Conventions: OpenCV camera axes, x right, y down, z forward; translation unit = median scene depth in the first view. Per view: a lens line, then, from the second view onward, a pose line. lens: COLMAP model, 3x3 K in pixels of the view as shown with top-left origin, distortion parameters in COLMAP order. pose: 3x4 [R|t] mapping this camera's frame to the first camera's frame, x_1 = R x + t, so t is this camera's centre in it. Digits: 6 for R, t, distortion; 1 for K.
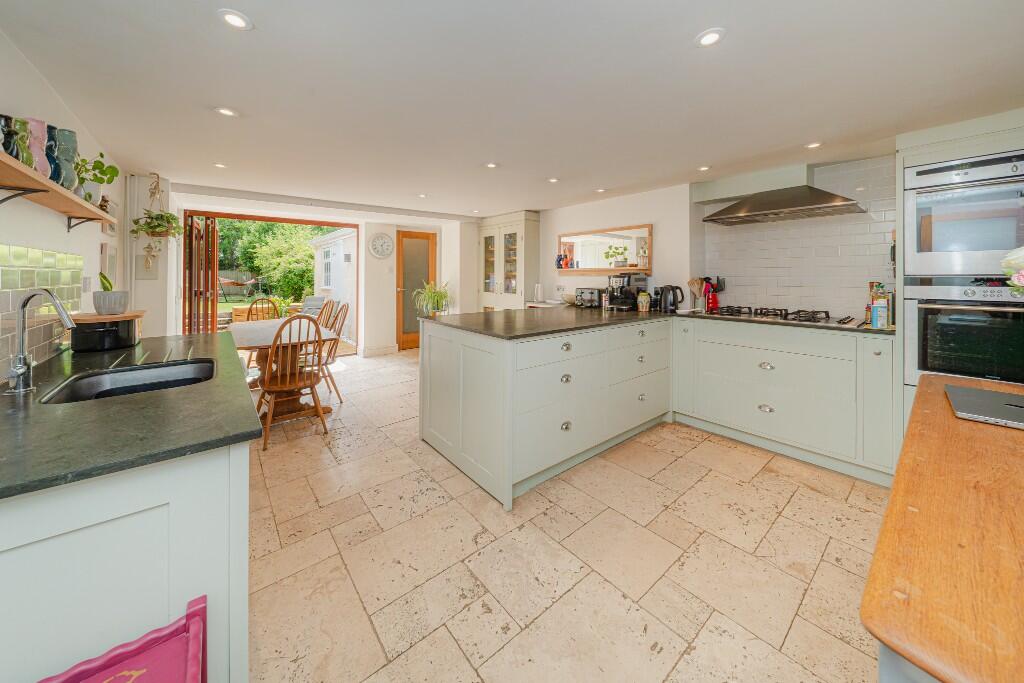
lens RADIAL K [[361.4, 0, 492.5], [0, 361.4, 268.9], [0, 0, 1]] dist [-0.002227, -0.000185]
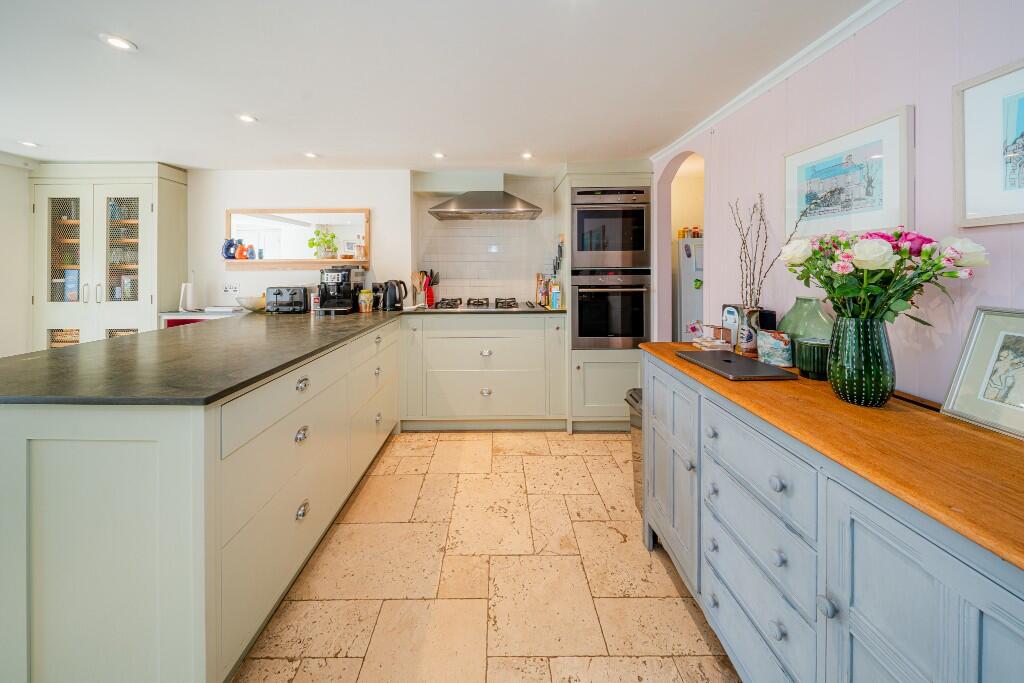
lens RADIAL K [[361.4, 0, 492.5], [0, 361.4, 268.9], [0, 0, 1]] dist [-0.002227, -0.000185]
pose [[0.616448, -0.003374, 0.787389, -0.045123], [-0.009671, 0.999883, 0.011856, 0.003699], [-0.787337, -0.014923, 0.616343, 0.194224]]
